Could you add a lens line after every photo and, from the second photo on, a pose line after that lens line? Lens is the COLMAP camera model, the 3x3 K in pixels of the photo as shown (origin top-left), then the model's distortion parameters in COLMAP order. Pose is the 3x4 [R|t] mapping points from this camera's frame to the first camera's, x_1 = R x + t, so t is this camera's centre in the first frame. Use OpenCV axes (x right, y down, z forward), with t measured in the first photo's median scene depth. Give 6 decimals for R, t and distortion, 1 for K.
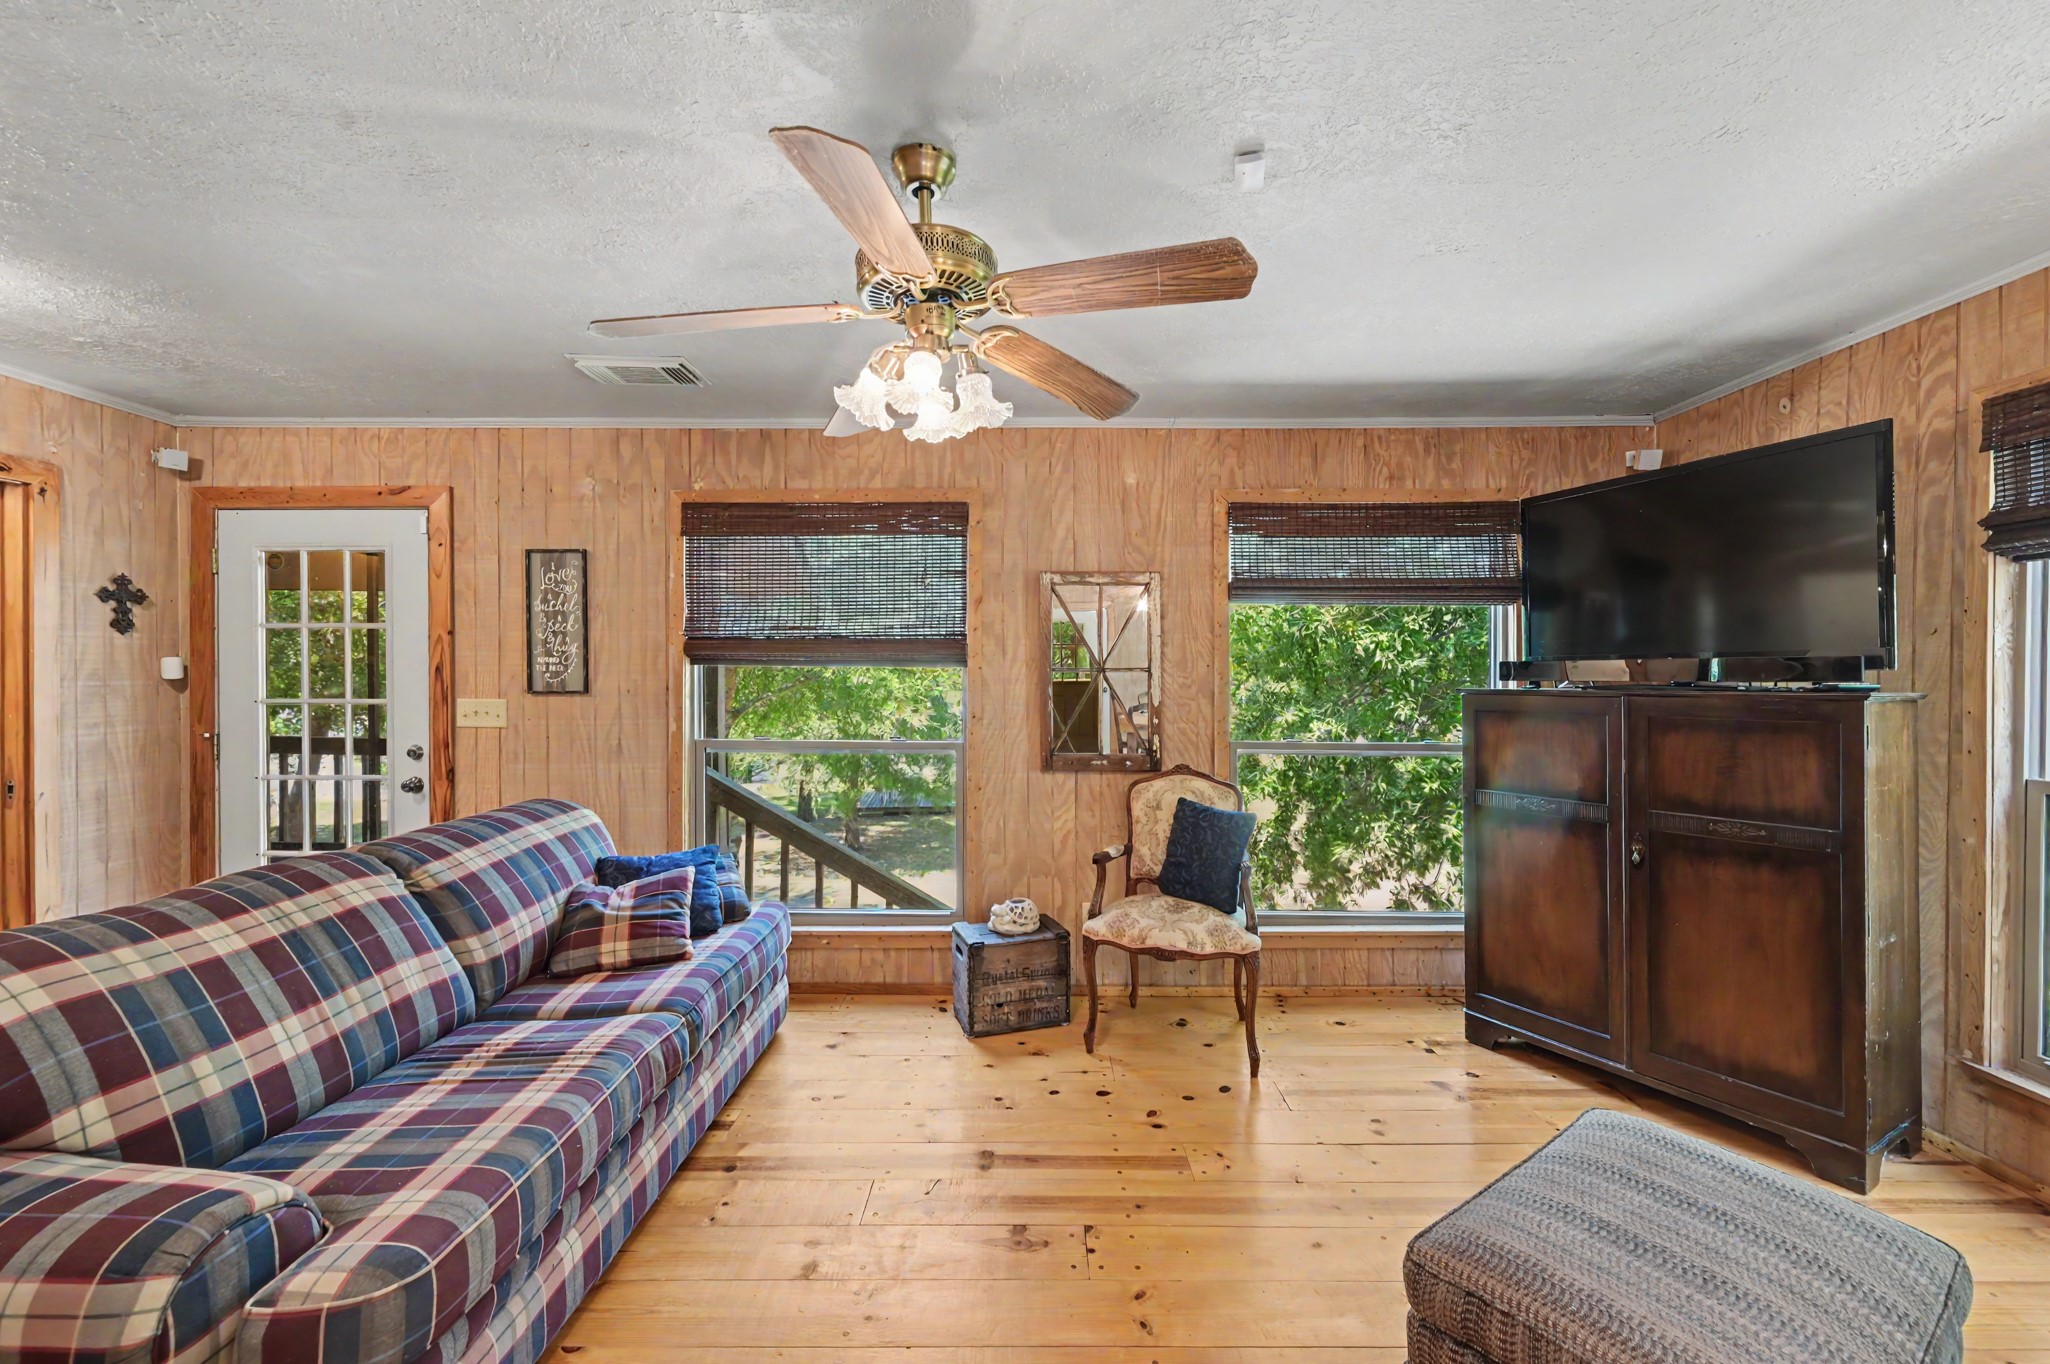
lens RADIAL K [[831.6, 0, 1032.2], [0, 831.6, 676.1], [0, 0, 1]] dist [-0.000753, -0.000121]
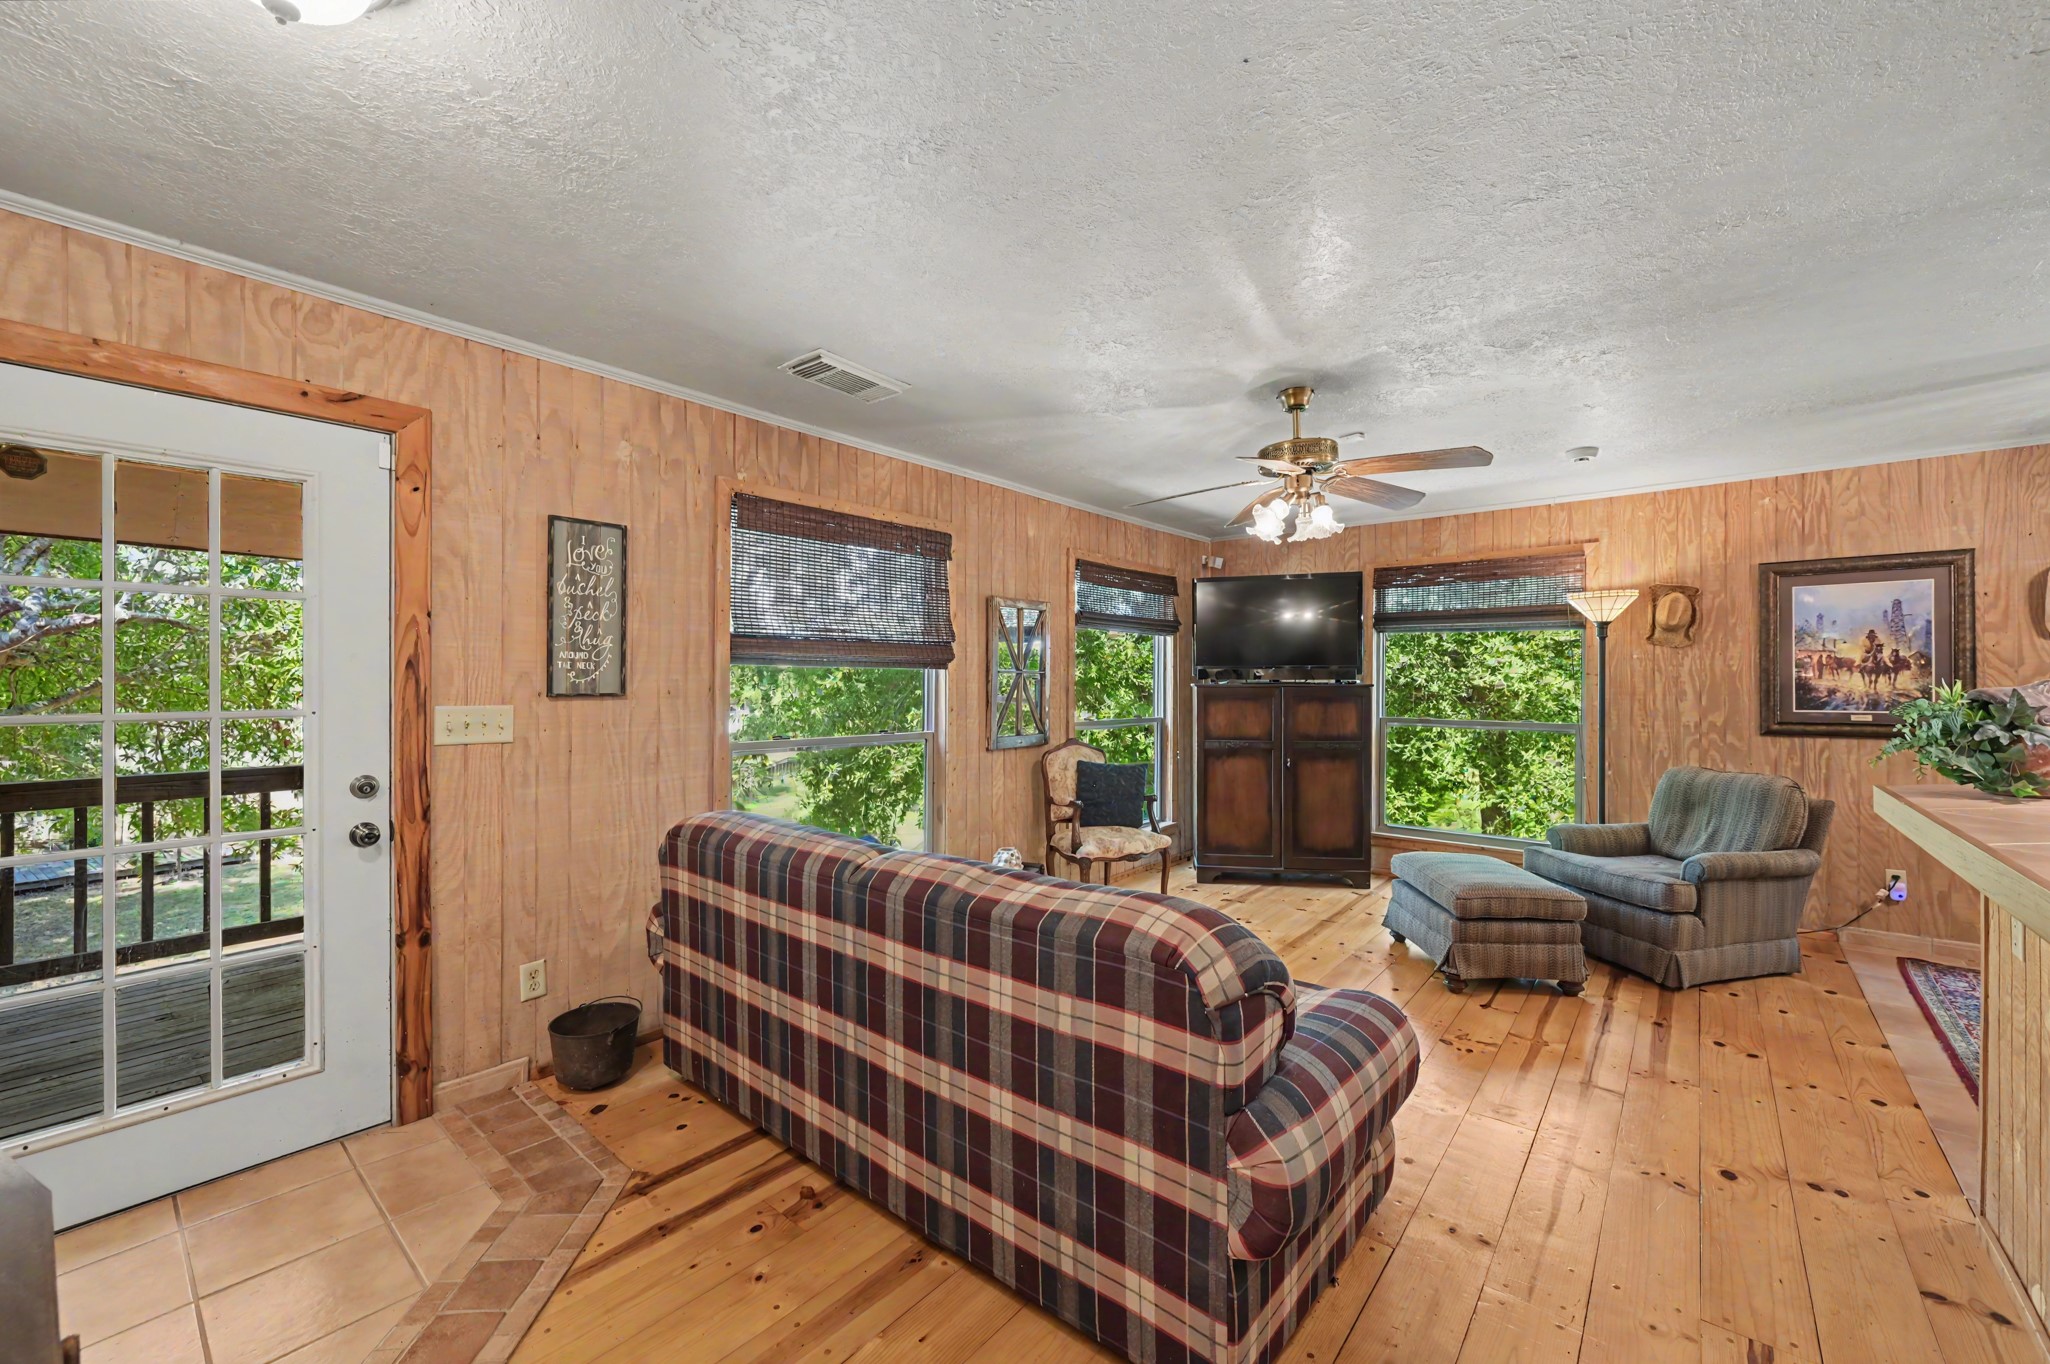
lens RADIAL K [[806.2, 0, 1023.4], [0, 806.2, 678.0], [0, 0, 1]] dist [-0.000207, 0.000037]
pose [[0.639273, 0.000777, 0.768979, -0.907765], [-0.002385, 0.999997, 0.000972, 0.000972], [-0.768976, -0.002455, 0.639273, 0.161979]]
